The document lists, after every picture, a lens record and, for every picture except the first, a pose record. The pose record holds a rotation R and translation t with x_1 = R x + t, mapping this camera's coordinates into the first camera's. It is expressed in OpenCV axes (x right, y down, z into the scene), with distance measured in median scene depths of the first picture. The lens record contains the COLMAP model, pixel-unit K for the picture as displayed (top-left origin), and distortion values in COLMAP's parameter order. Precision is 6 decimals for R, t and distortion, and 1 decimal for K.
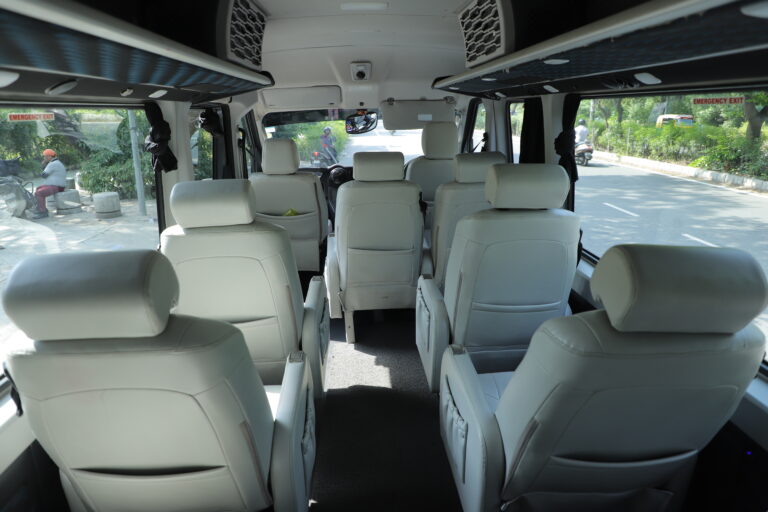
lens RADIAL K [[515.5, 0, 379.2], [0, 515.5, 254.0], [0, 0, 1]] dist [-0.077586, 0.033479]
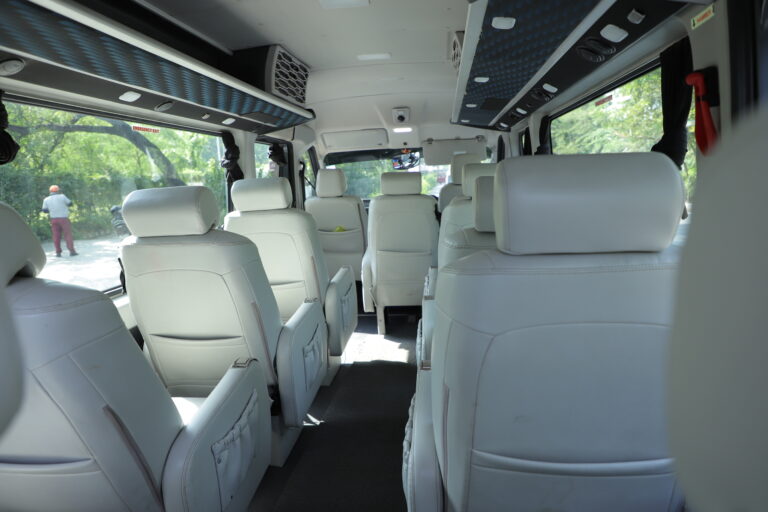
lens RADIAL K [[515.5, 0, 379.2], [0, 515.5, 254.0], [0, 0, 1]] dist [-0.077586, 0.033479]
pose [[0.985895, 0.005997, -0.167260, 0.133109], [-0.025911, 0.992778, -0.117132, 0.125792], [0.165350, 0.119813, 0.978930, -0.176352]]
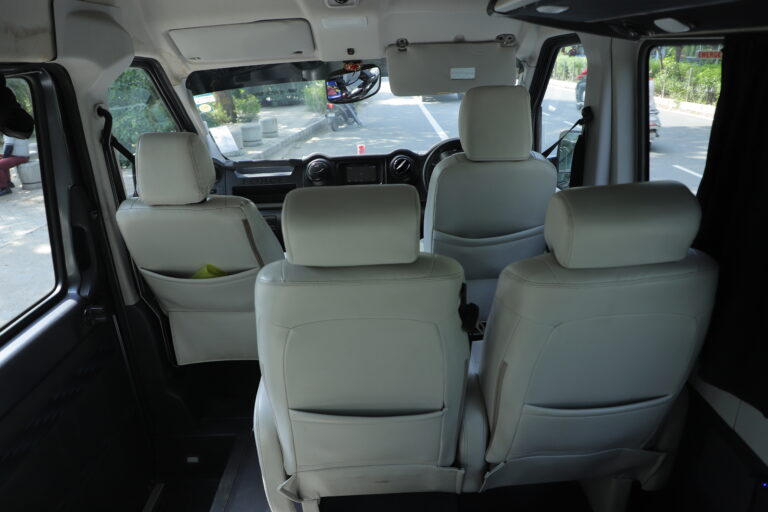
lens RADIAL K [[499.6, 0, 384.8], [0, 499.6, 245.7], [0, 0, 1]] dist [-0.063954, 0.029533]
pose [[0.998958, -0.006167, -0.045215, 0.033391], [0.010603, 0.995078, 0.098526, -0.165894], [0.044385, -0.098902, 0.994107, 0.545061]]
